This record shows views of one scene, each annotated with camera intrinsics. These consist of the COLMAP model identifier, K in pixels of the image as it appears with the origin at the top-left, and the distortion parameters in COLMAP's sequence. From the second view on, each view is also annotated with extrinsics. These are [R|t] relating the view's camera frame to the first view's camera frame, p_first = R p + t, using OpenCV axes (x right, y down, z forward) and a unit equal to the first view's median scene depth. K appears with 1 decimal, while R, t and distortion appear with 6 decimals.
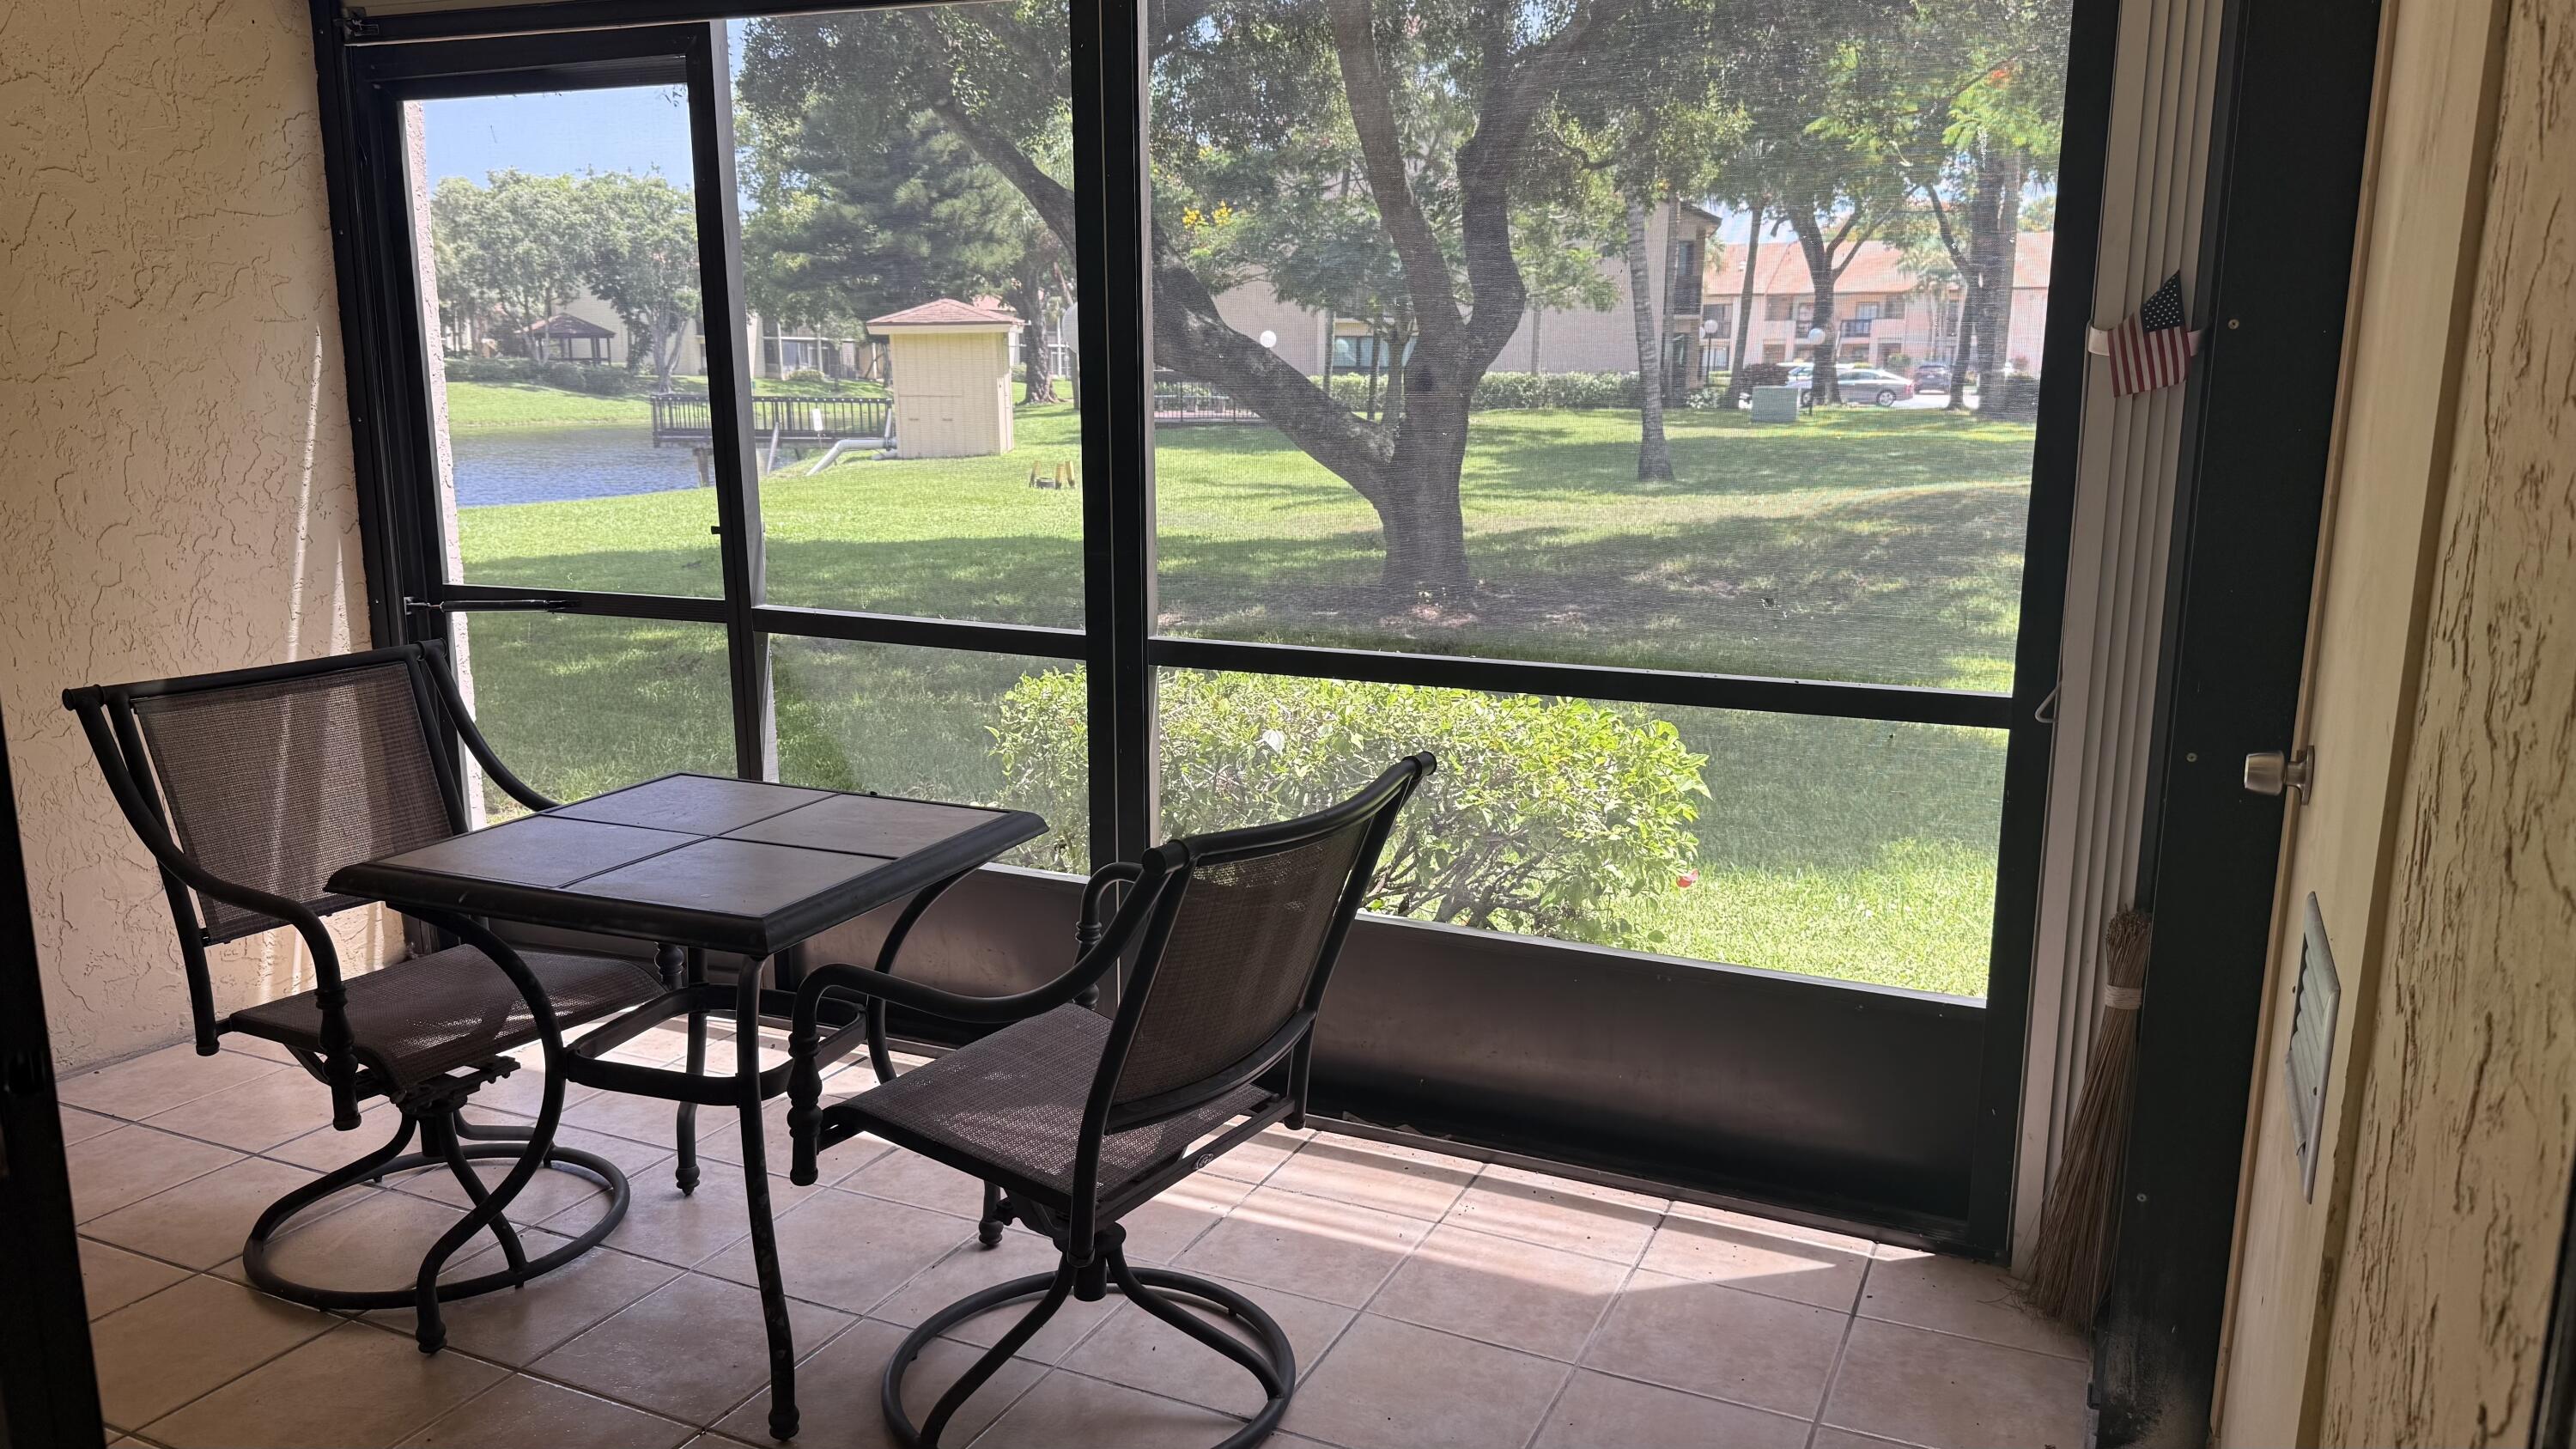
lens RADIAL K [[1821.4, 0, 1285.3], [0, 1821.4, 795.0], [0, 0, 1]] dist [0.003013, -0.001404]
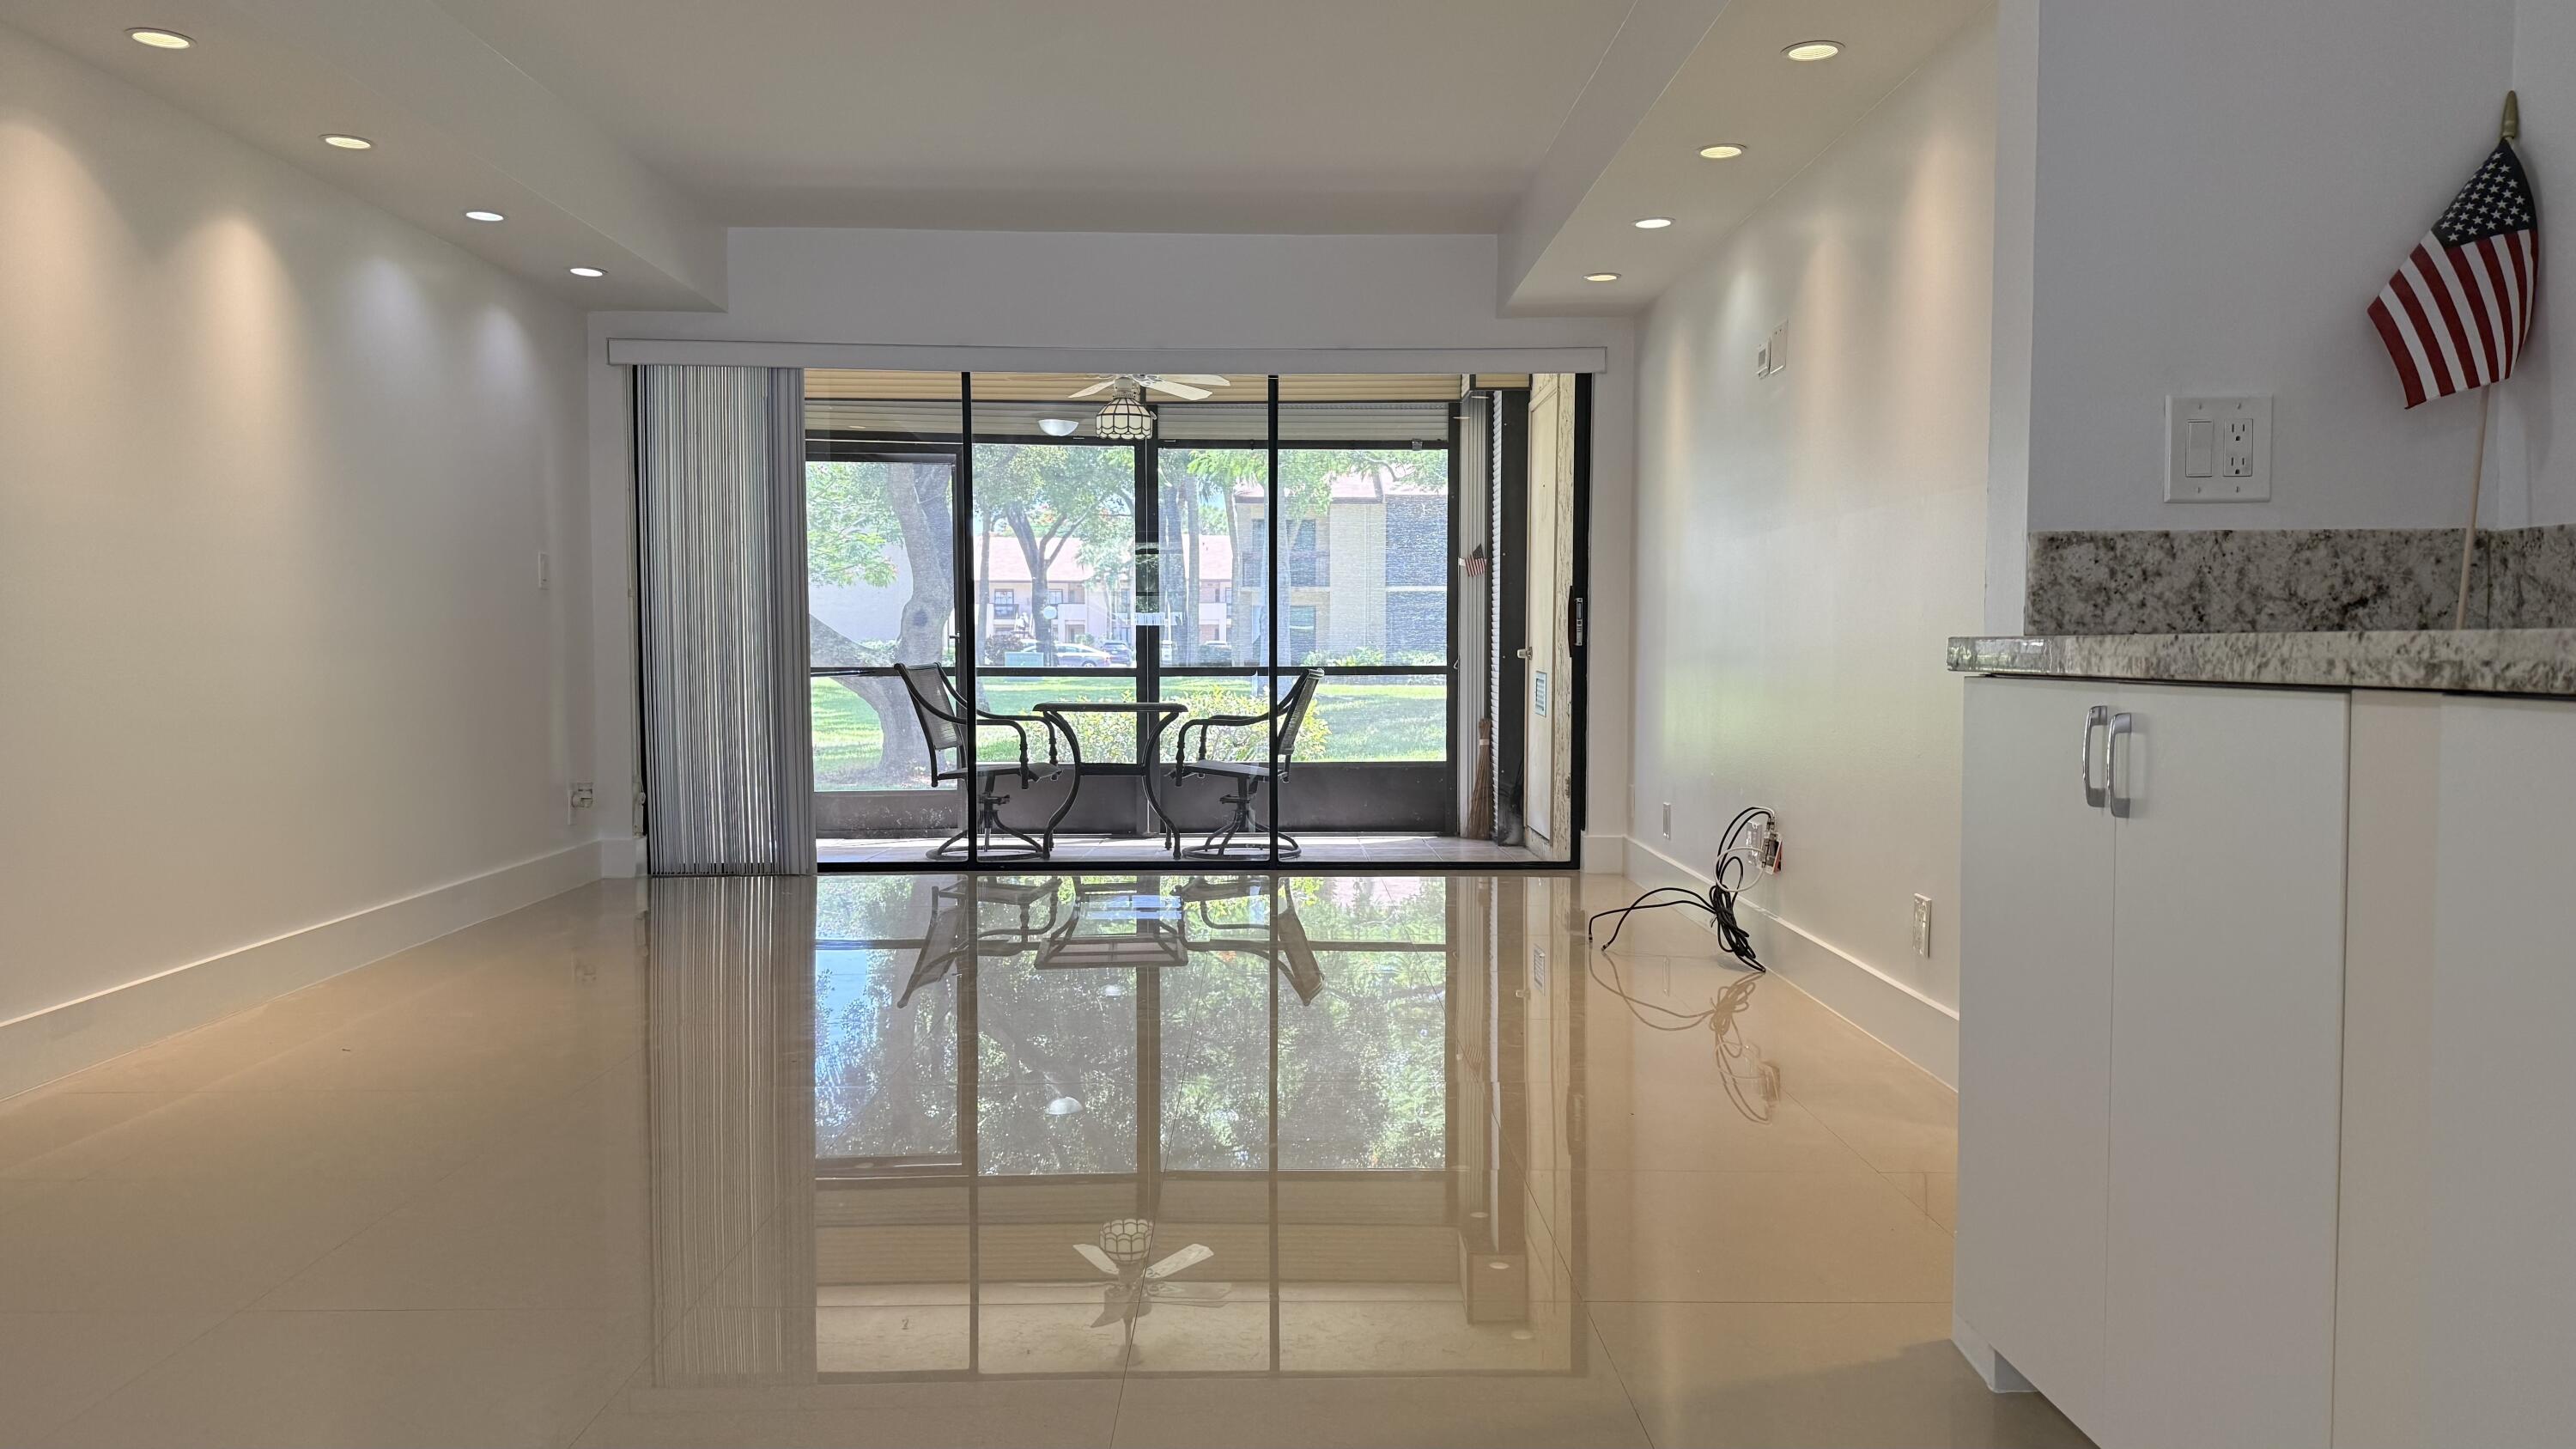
lens RADIAL K [[1778.7, 0, 1335.7], [0, 1778.7, 721.2], [0, 0, 1]] dist [0.049814, -0.001235]
pose [[0.892956, -0.026482, 0.449364, -1.022134], [0.111429, 0.980204, -0.163660, 0.455664], [-0.436134, 0.196214, 0.878229, -1.445587]]
